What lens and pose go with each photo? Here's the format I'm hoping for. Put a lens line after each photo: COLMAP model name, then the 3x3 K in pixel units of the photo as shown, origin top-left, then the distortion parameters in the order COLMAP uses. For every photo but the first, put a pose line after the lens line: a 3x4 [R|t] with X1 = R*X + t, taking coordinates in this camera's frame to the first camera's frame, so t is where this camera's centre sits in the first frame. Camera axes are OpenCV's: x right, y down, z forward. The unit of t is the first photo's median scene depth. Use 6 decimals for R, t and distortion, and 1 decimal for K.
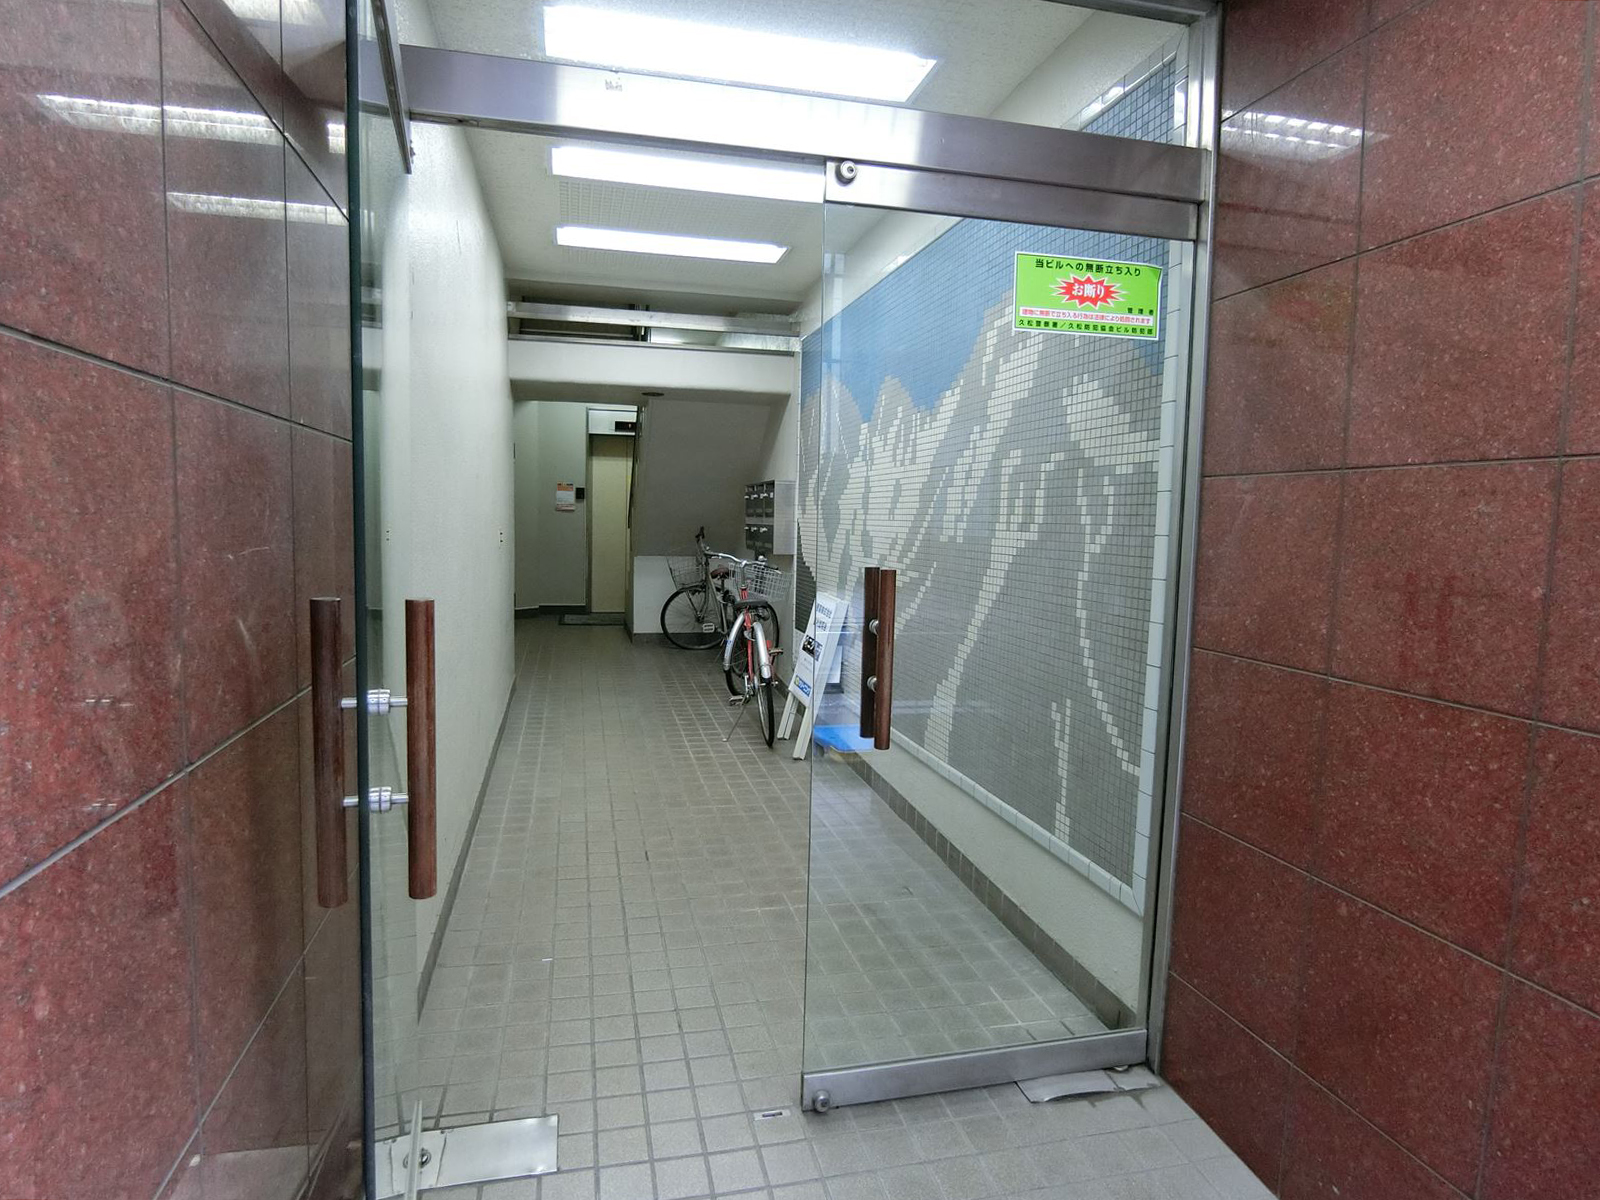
lens RADIAL K [[912.7, 0, 797.0], [0, 912.7, 600.9], [0, 0, 1]] dist [-0.037572, -0.000844]
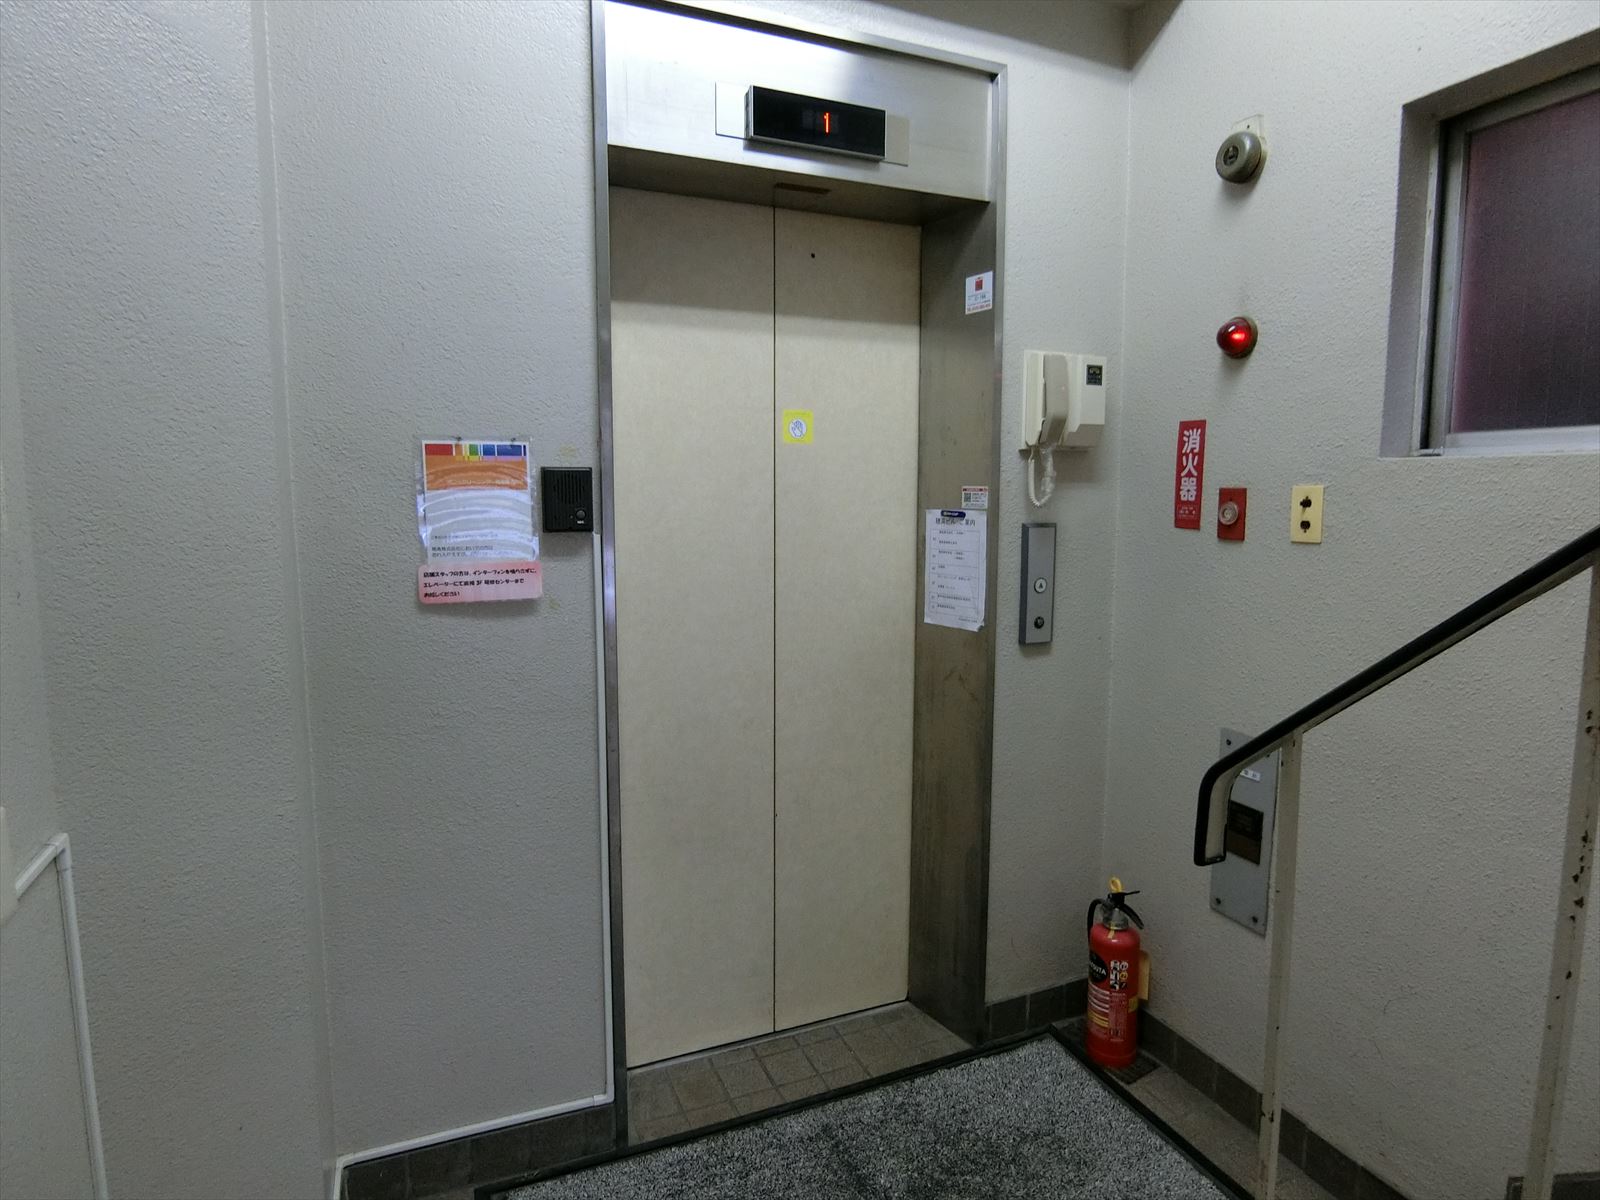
lens RADIAL K [[912.7, 0, 799.2], [0, 912.7, 590.1], [0, 0, 1]] dist [-0.037572, -0.000844]
pose [[0.985636, -0.036472, 0.164900, -0.387656], [0.031905, 0.999033, 0.030257, -0.182287], [-0.165844, -0.024561, 0.985846, 1.429908]]
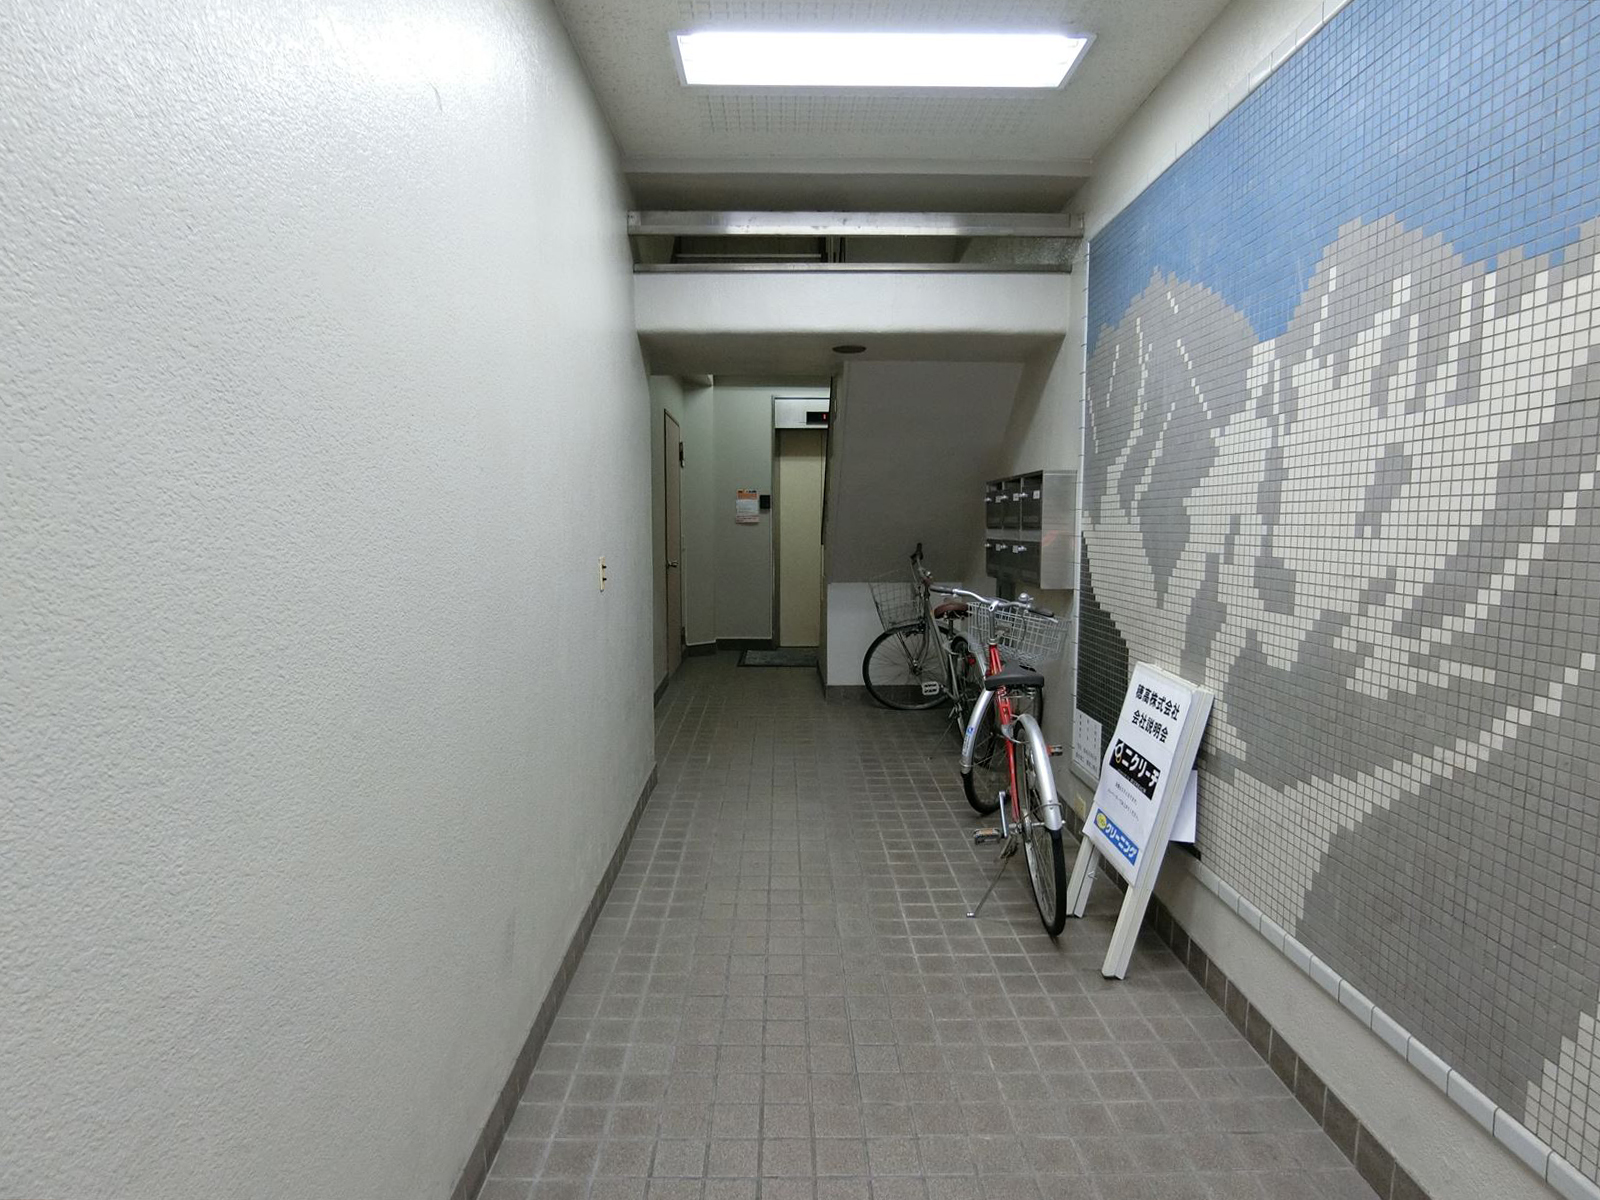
lens RADIAL K [[912.7, 0, 797.6], [0, 912.7, 599.8], [0, 0, 1]] dist [-0.037572, -0.000844]
pose [[0.975512, -0.004092, -0.219906, -0.051987], [0.002015, 0.999951, -0.009671, -0.038744], [0.219935, 0.008991, 0.975473, 0.362004]]
